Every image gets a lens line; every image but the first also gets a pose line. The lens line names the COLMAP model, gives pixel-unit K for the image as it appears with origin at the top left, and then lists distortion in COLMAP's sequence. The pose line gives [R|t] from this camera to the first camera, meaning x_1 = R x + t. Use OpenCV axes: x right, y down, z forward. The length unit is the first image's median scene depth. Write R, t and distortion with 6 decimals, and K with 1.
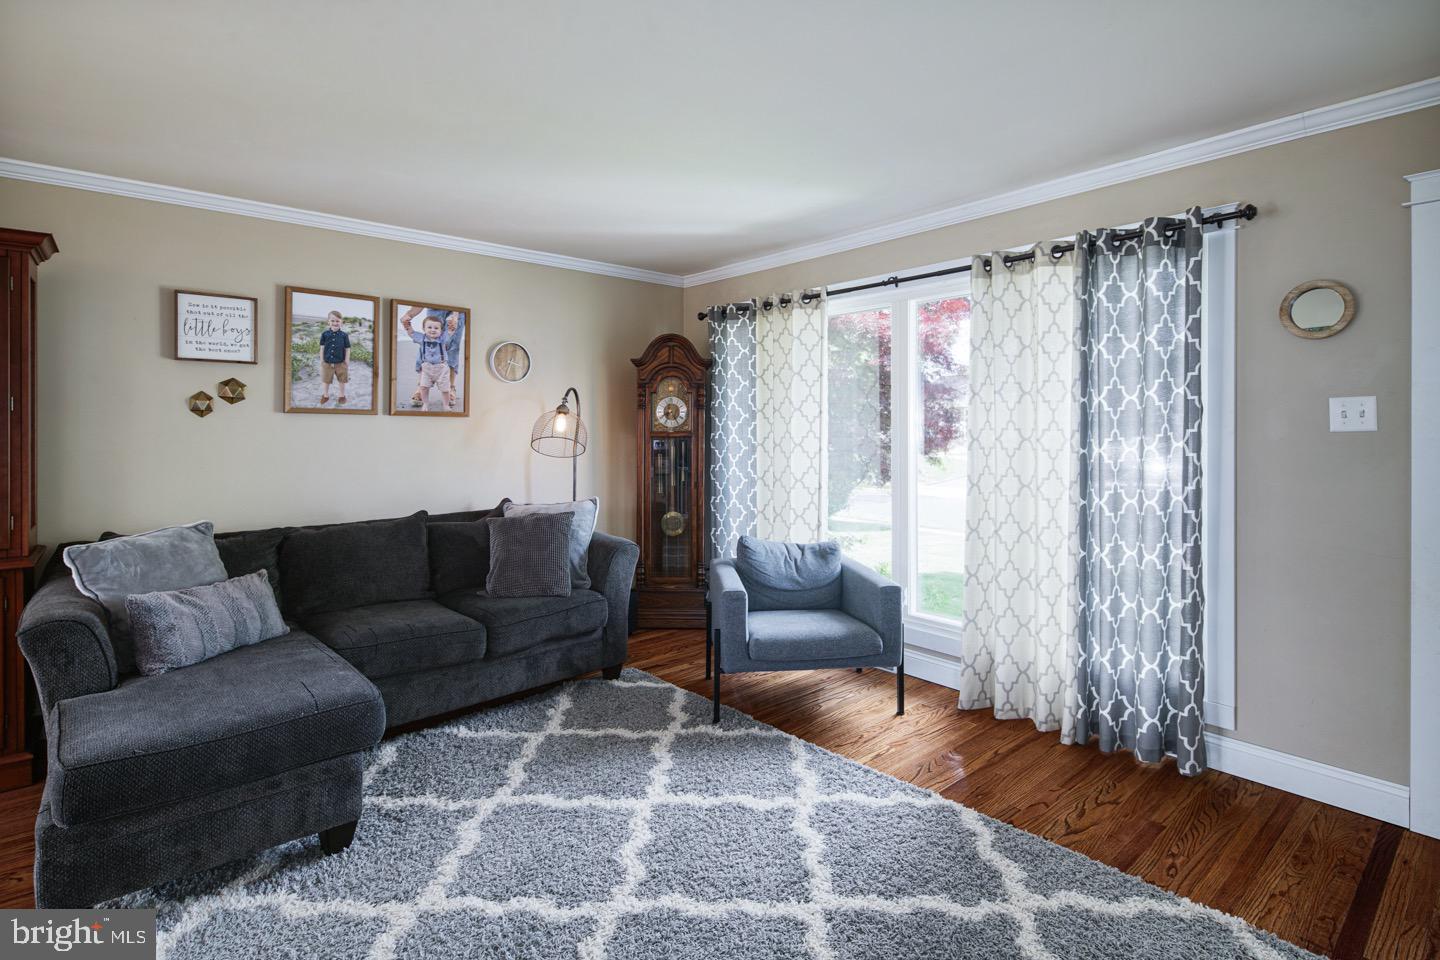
lens RADIAL K [[706.1, 0, 714.0], [0, 706.1, 429.2], [0, 0, 1]] dist [0.000750, 0.000035]
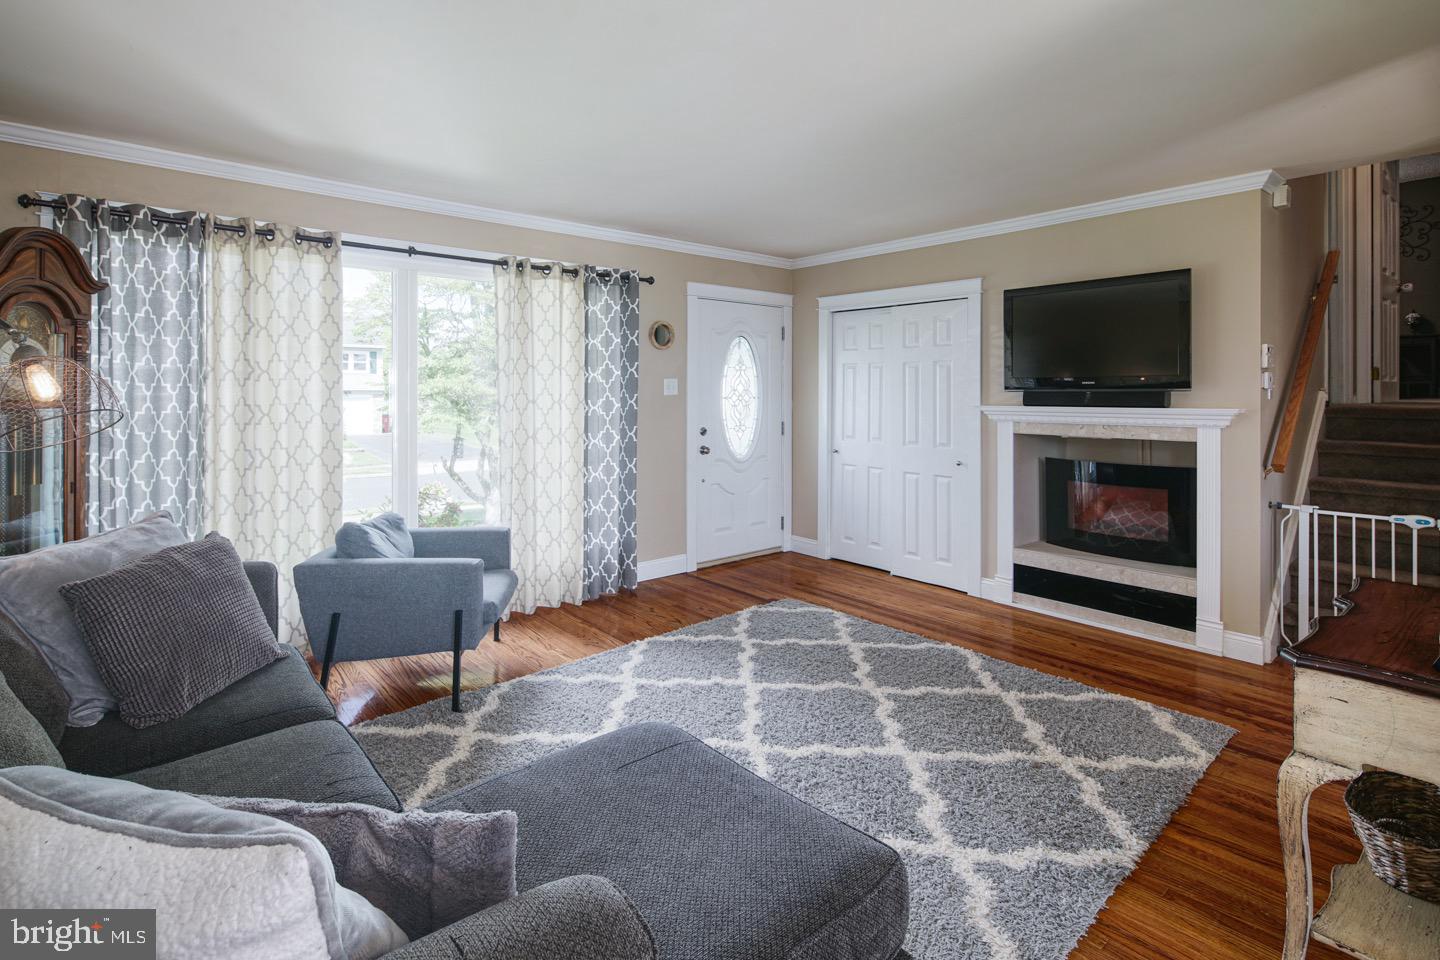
lens RADIAL K [[715.4, 0, 713.6], [0, 715.4, 391.2], [0, 0, 1]] dist [-0.000124, -0.000073]
pose [[-0.002097, 0.003379, 0.999992, -0.930338], [-0.000111, 0.999994, -0.003379, -0.001657], [-0.999998, -0.000118, -0.002097, 0.662473]]
